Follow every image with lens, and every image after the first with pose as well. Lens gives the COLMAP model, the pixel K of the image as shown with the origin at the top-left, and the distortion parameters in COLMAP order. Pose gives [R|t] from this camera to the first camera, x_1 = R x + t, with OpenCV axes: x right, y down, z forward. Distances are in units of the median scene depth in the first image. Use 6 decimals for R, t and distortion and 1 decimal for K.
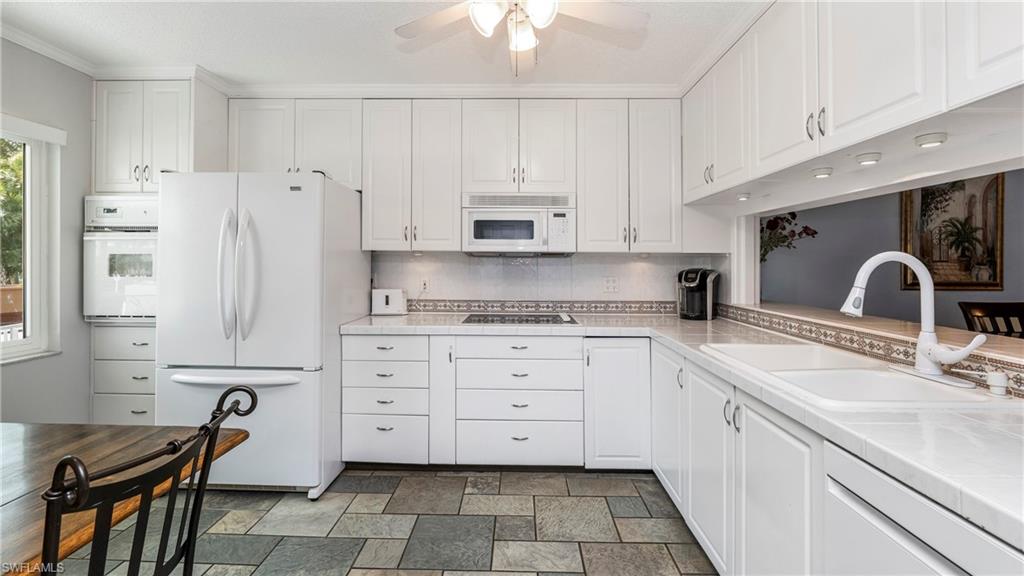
lens RADIAL K [[429.2, 0, 512.2], [0, 429.2, 259.1], [0, 0, 1]] dist [-0.006289, 0.000036]
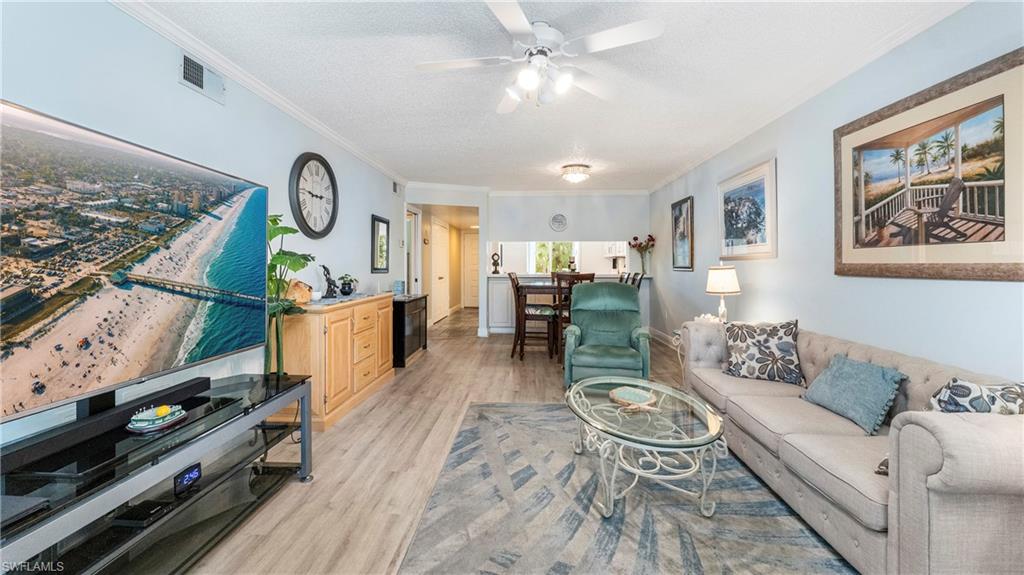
lens RADIAL K [[418.7, 0, 510.7], [0, 418.7, 260.8], [0, 0, 1]] dist [-0.003497, -0.000109]
pose [[-0.030914, -0.015677, -0.999399, 3.125844], [0.010028, 0.999822, -0.015993, 0.056629], [0.999472, -0.010516, -0.030751, 0.351920]]
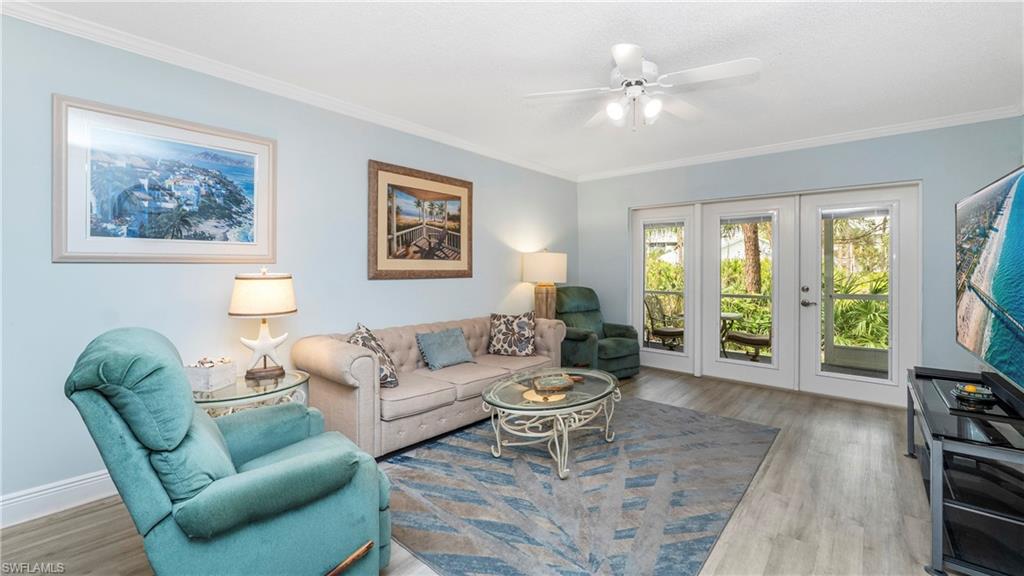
lens RADIAL K [[420.8, 0, 507.6], [0, 420.8, 264.0], [0, 0, 1]] dist [-0.008707, -0.000250]
pose [[0.642558, 0.003663, 0.766229, 1.478524], [-0.007371, 0.999972, 0.001401, 0.033748], [-0.766202, -0.006548, 0.642566, 0.015863]]
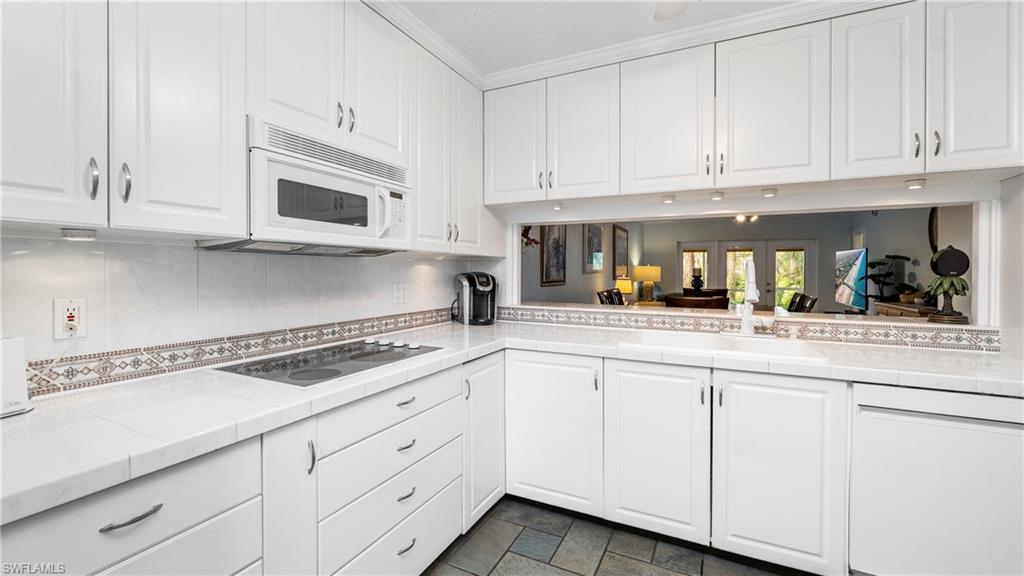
lens RADIAL K [[422.2, 0, 515.1], [0, 422.2, 271.5], [0, 0, 1]] dist [-0.002429, -0.000029]
pose [[0.424755, -0.004381, 0.905298, -0.416728], [-0.012767, 0.999860, 0.010829, 0.009928], [-0.905218, -0.016158, 0.424640, 0.538175]]
